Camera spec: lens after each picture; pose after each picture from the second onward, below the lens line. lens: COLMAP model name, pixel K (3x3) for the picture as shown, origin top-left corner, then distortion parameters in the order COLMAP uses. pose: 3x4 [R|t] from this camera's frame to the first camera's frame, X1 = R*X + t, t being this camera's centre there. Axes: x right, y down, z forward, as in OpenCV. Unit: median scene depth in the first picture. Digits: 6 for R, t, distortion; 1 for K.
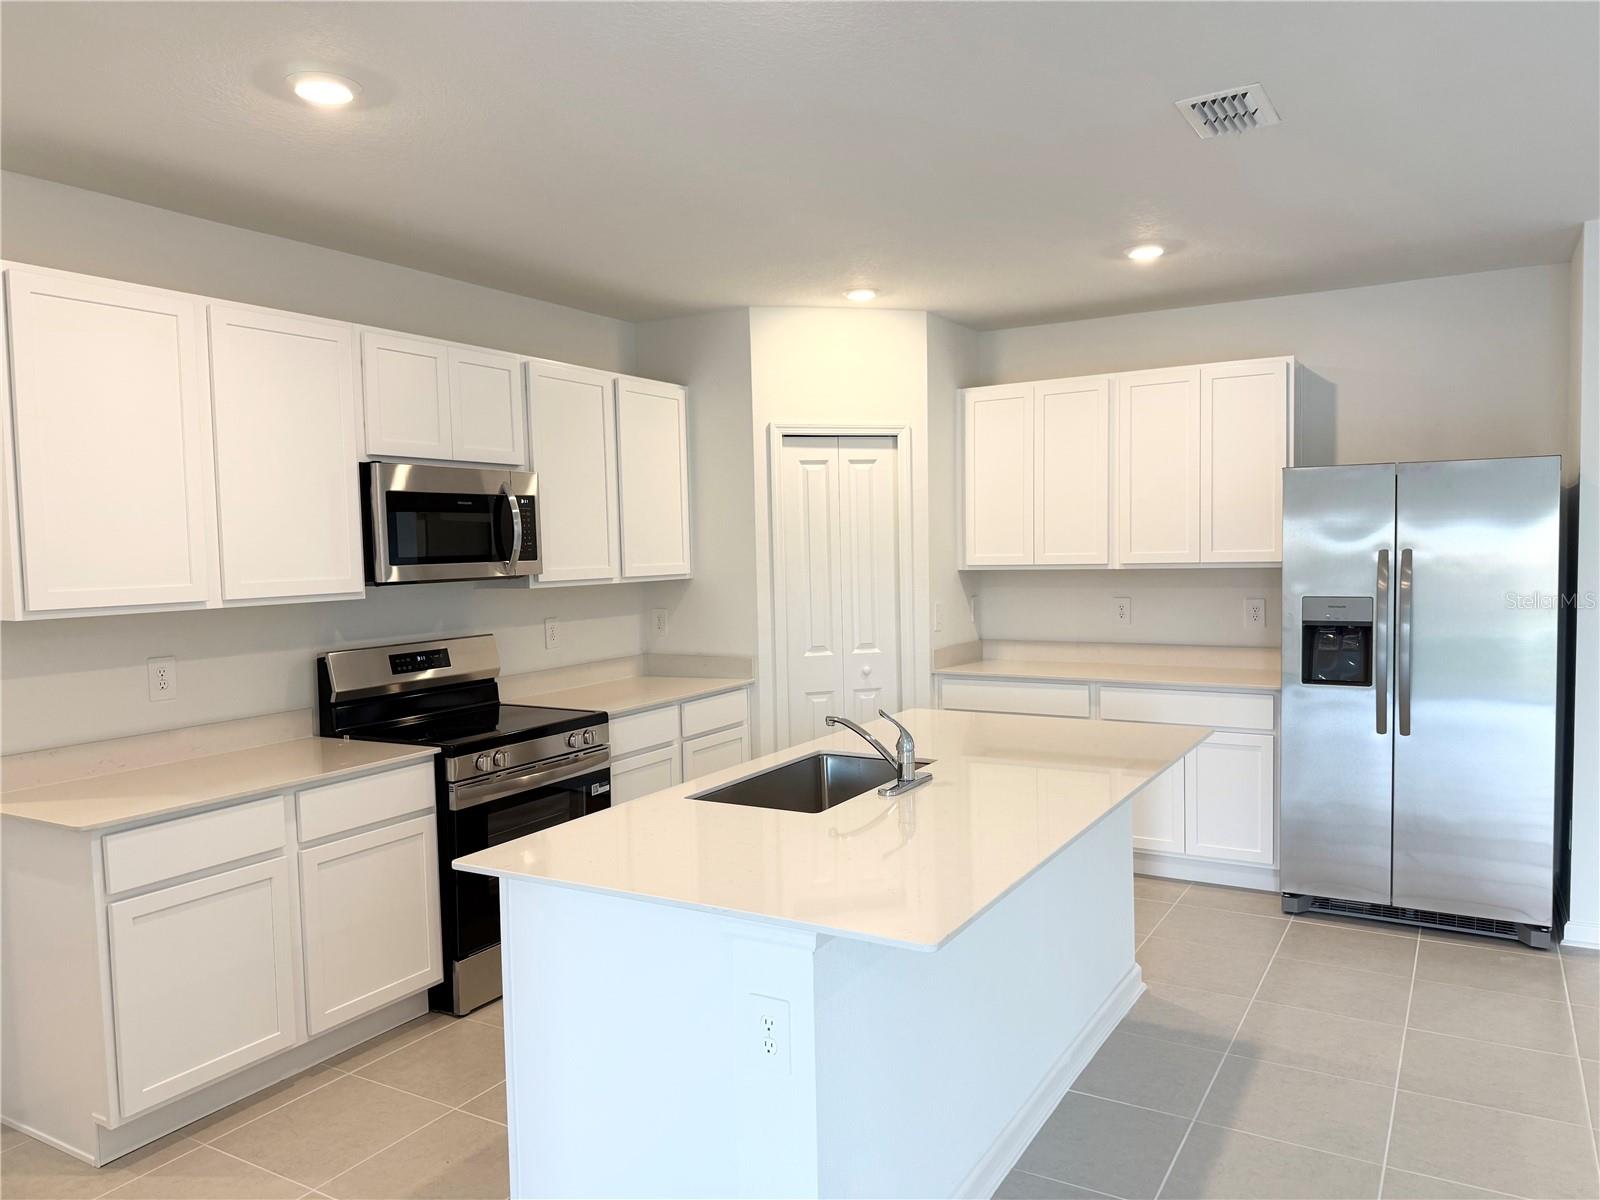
lens RADIAL K [[1125.0, 0, 802.5], [0, 1125.0, 599.1], [0, 0, 1]] dist [0.154361, -0.210868]
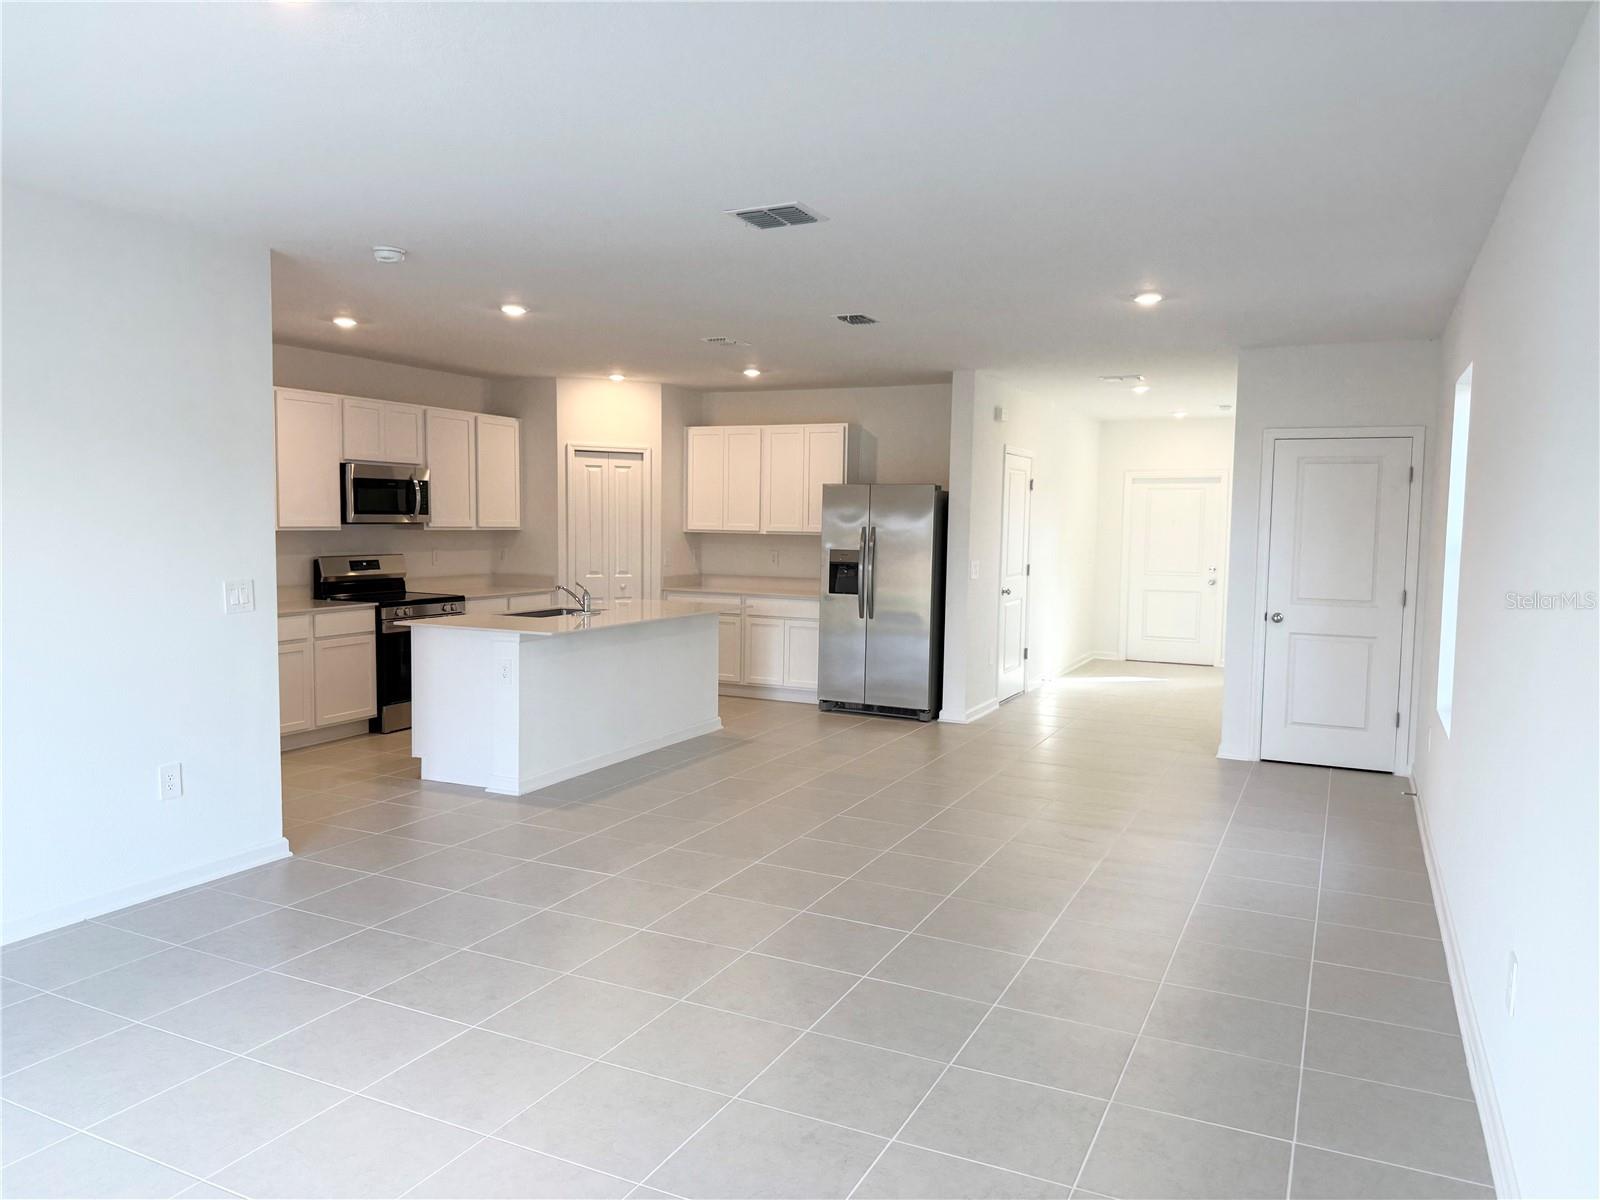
lens RADIAL K [[1125.0, 0, 802.5], [0, 1125.0, 599.1], [0, 0, 1]] dist [0.154361, -0.210868]
pose [[0.995812, 0.030927, 0.086031, 0.221347], [-0.032831, 0.999244, 0.020807, 0.044620], [-0.085323, -0.023544, 0.996075, -0.926692]]
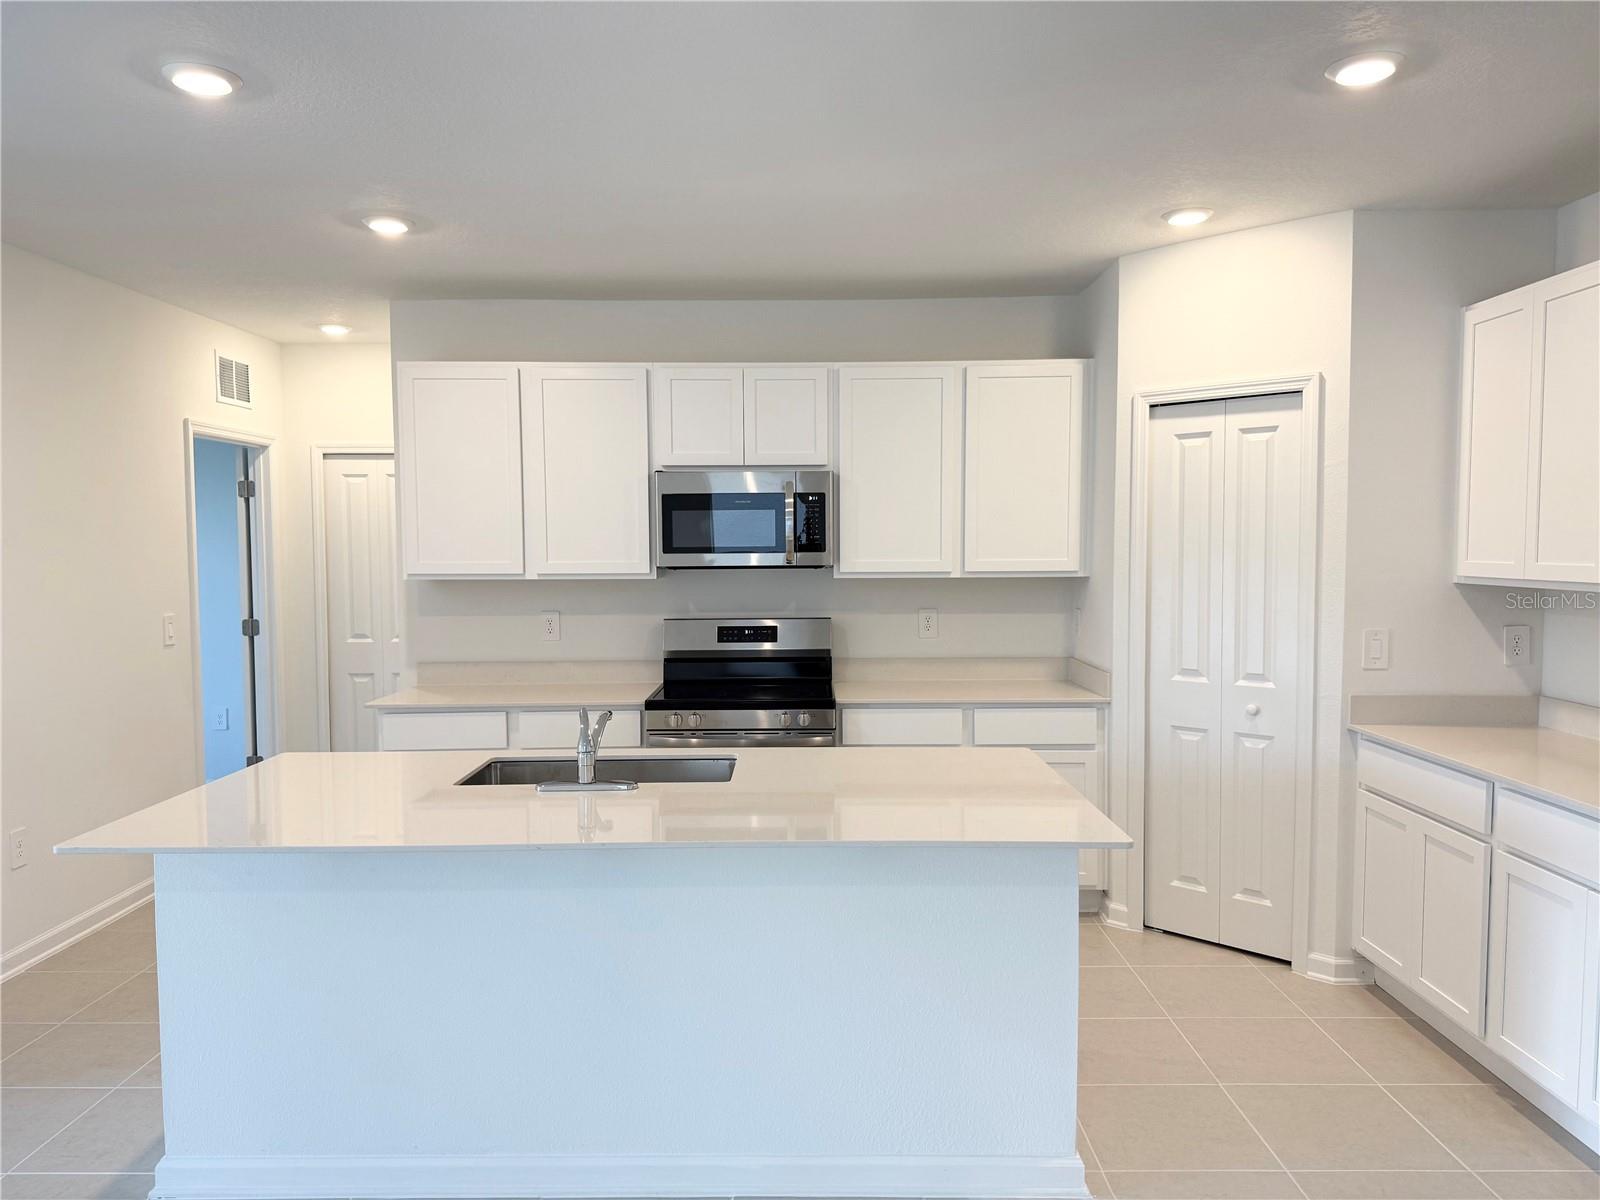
lens RADIAL K [[1125.0, 0, 802.5], [0, 1125.0, 599.1], [0, 0, 1]] dist [0.154361, -0.210868]
pose [[0.505417, 0.062219, -0.860629, 0.666199], [-0.047875, 0.997883, 0.044026, -0.034880], [0.861546, 0.018951, 0.507325, 0.426186]]
